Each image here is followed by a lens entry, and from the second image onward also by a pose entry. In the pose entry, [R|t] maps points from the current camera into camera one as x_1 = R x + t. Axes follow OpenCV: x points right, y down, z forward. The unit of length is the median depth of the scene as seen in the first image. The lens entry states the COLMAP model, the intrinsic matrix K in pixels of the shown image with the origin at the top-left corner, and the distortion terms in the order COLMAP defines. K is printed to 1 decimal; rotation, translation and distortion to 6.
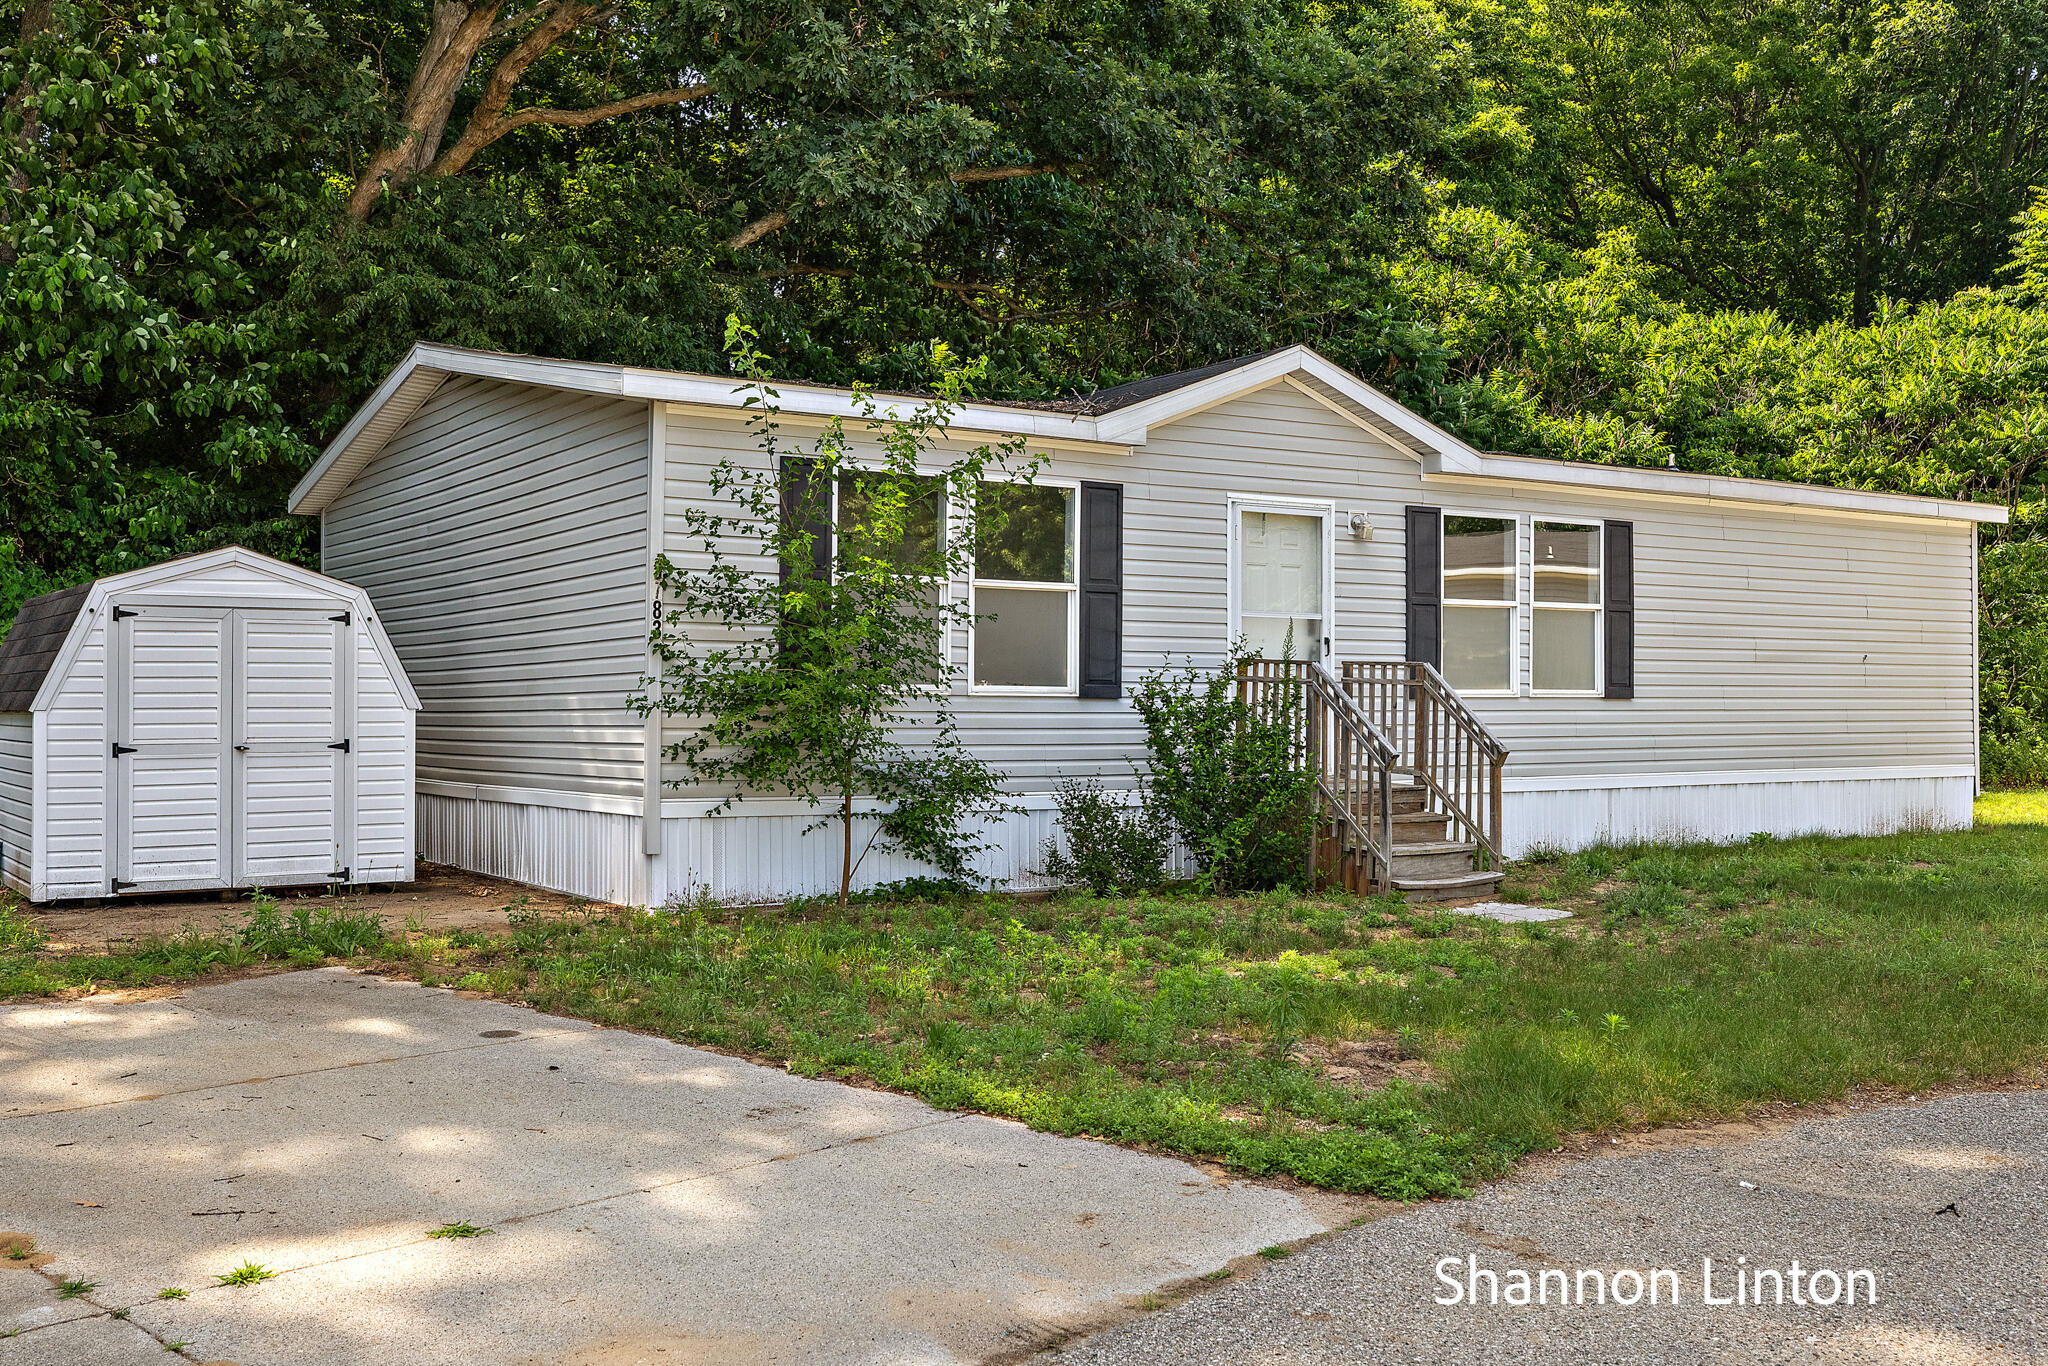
lens RADIAL K [[1980.4, 0, 1017.3], [0, 1980.4, 676.8], [0, 0, 1]] dist [-0.004142, 0.001051]
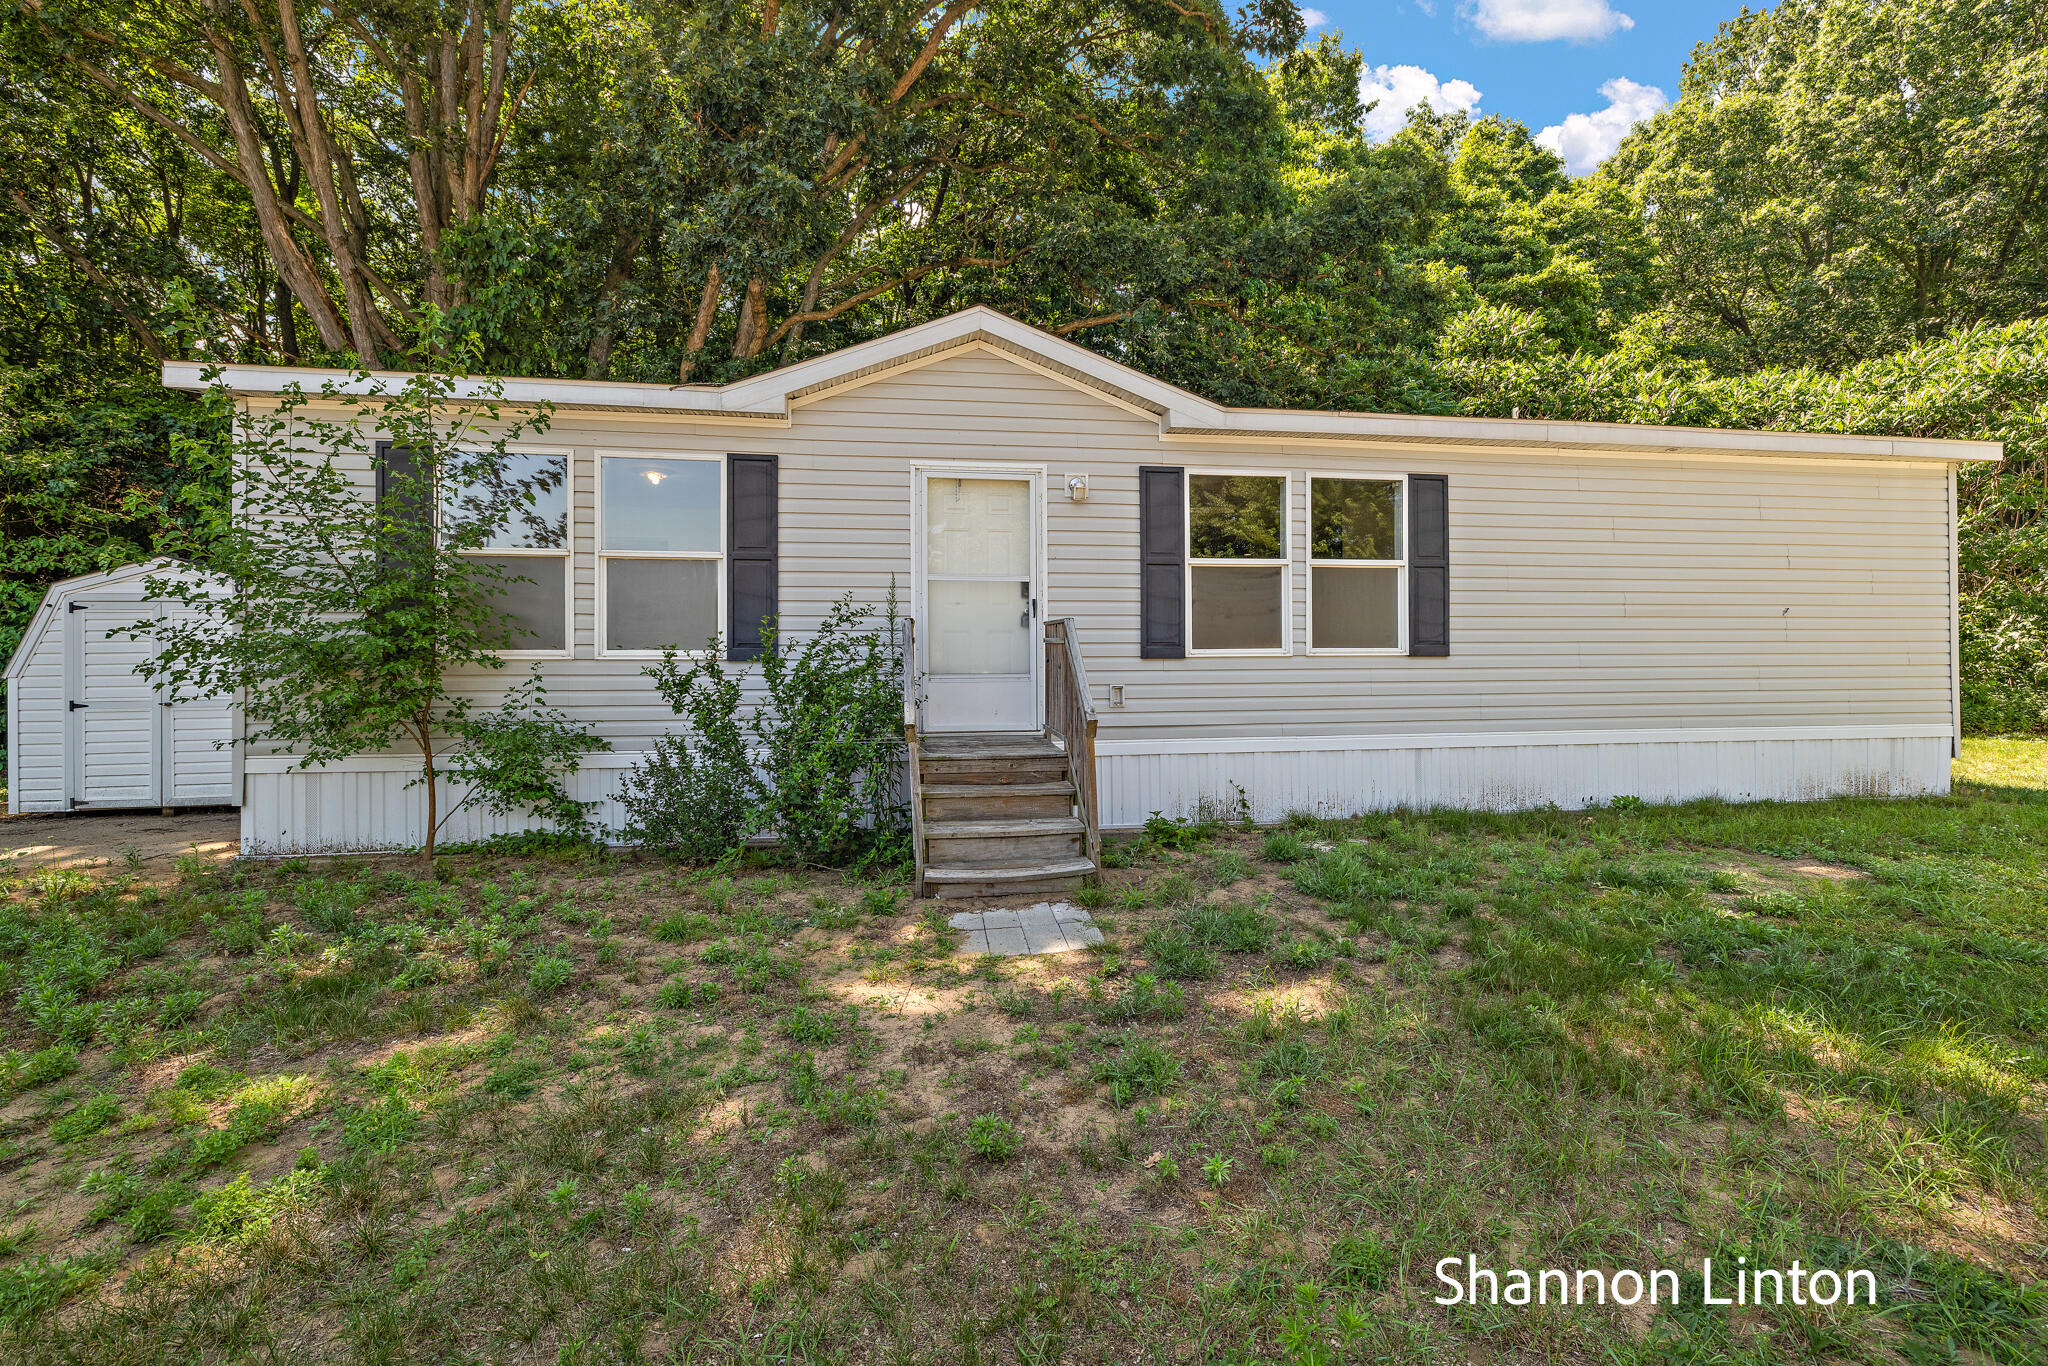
lens RADIAL K [[879.3, 0, 1033.5], [0, 879.3, 662.8], [0, 0, 1]] dist [-0.002308, -0.000482]
pose [[0.912944, -0.010483, -0.407951, 0.359810], [0.013331, 0.999903, 0.004138, 0.011591], [0.407868, -0.009216, 0.912995, 0.623946]]
